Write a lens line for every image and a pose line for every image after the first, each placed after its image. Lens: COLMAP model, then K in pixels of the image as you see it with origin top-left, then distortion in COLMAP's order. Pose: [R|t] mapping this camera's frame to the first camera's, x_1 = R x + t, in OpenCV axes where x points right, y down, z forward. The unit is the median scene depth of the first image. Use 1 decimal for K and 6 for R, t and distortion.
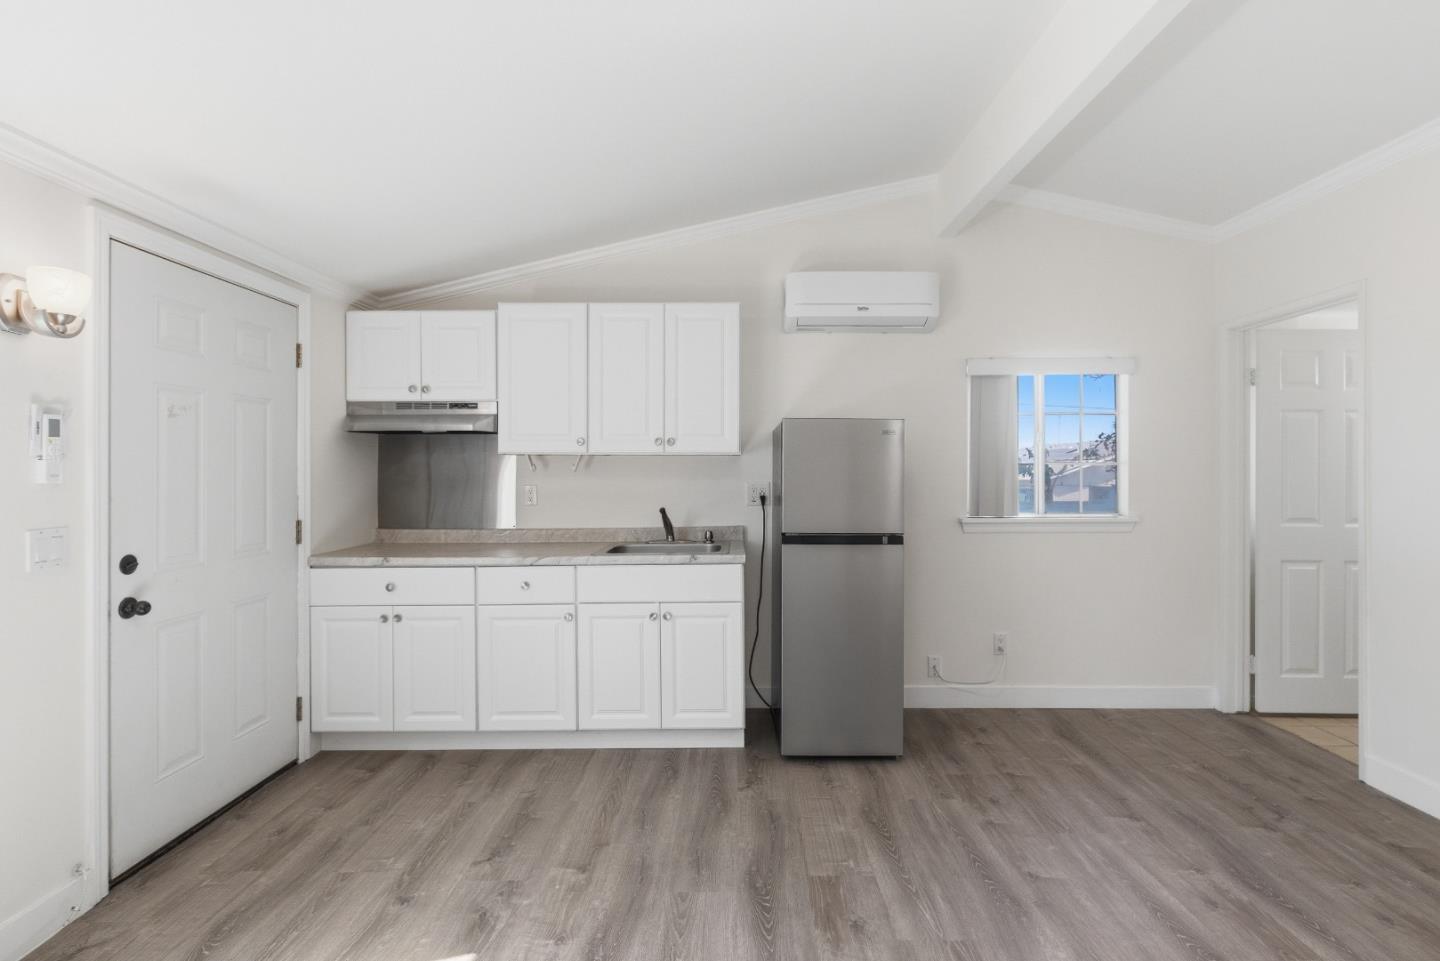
lens RADIAL K [[679.5, 0, 733.4], [0, 679.5, 468.6], [0, 0, 1]] dist [-0.000938, -0.000616]
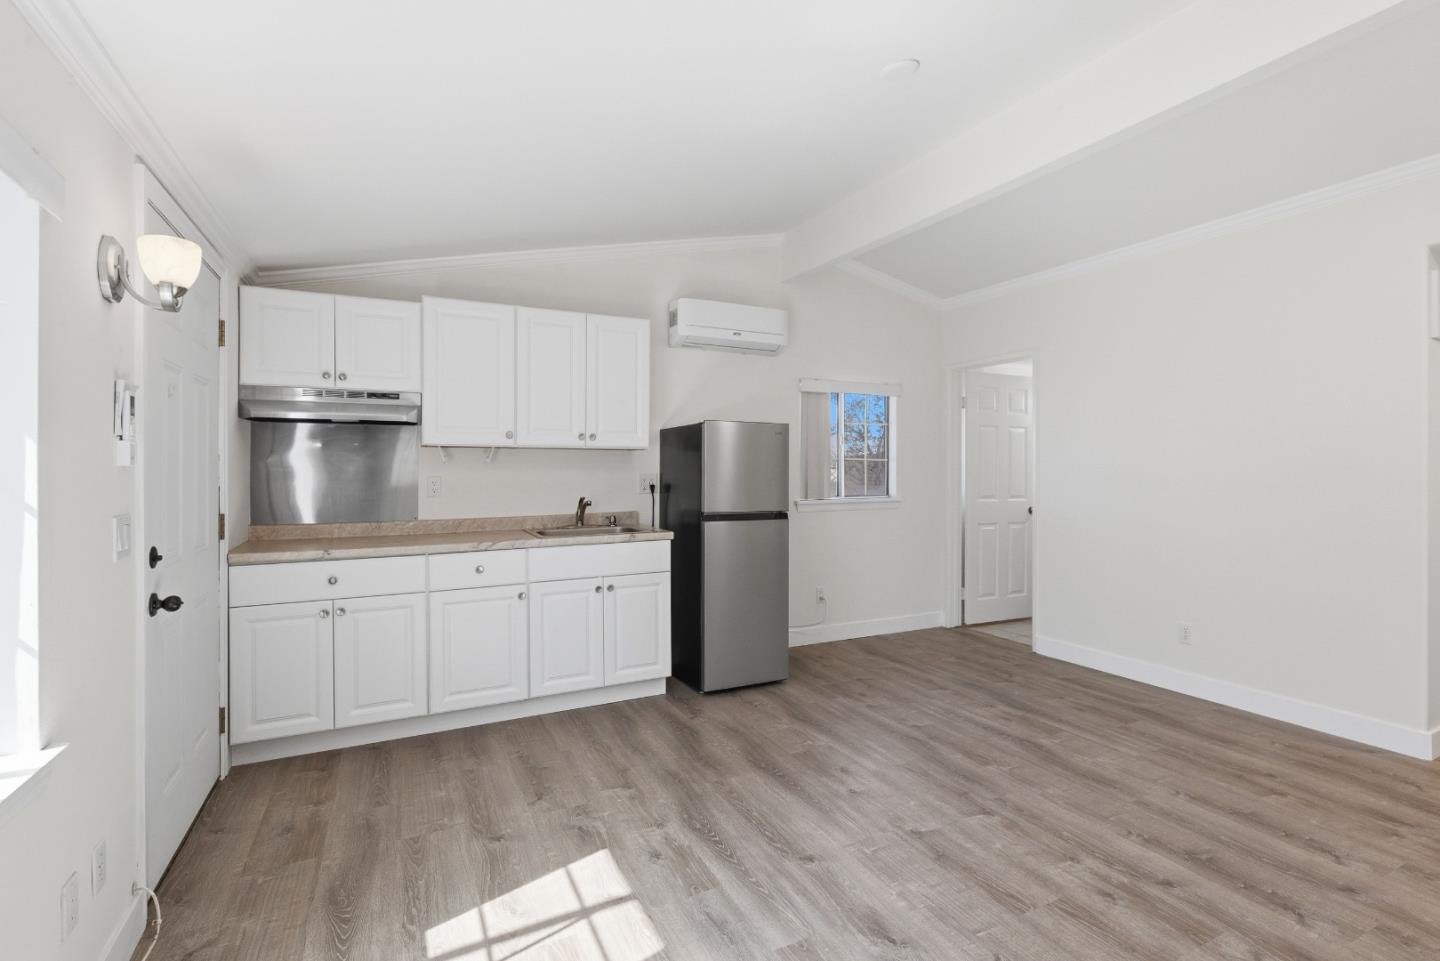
lens RADIAL K [[672.4, 0, 734.5], [0, 672.4, 470.7], [0, 0, 1]] dist [0.000814, -0.000203]
pose [[0.891053, -0.000048, 0.453900, -0.424773], [-0.001116, 0.999997, 0.002296, 0.015210], [-0.453898, -0.002552, 0.891050, -0.113523]]
